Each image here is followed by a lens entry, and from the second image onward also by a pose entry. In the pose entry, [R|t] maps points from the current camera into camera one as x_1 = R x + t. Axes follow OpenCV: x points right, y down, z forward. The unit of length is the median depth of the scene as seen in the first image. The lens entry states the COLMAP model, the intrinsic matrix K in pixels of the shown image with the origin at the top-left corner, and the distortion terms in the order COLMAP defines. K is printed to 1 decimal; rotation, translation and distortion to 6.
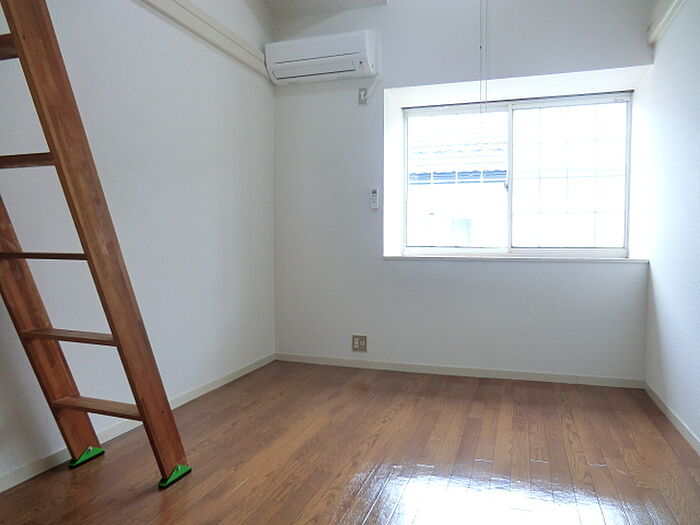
lens RADIAL K [[508.3, 0, 350.0], [0, 508.3, 262.5], [0, 0, 1]] dist [-0.117747, 0.140832]
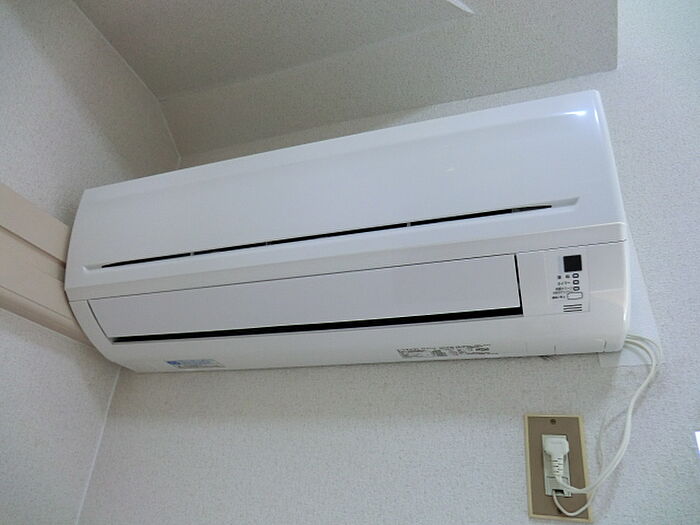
lens RADIAL K [[508.3, 0, 350.0], [0, 508.3, 262.5], [0, 0, 1]] dist [-0.117747, 0.140832]
pose [[0.998374, 0.046248, -0.033333, -0.040850], [-0.056796, 0.857331, -0.511622, -0.300684], [0.004916, 0.512684, 0.858564, 0.824124]]
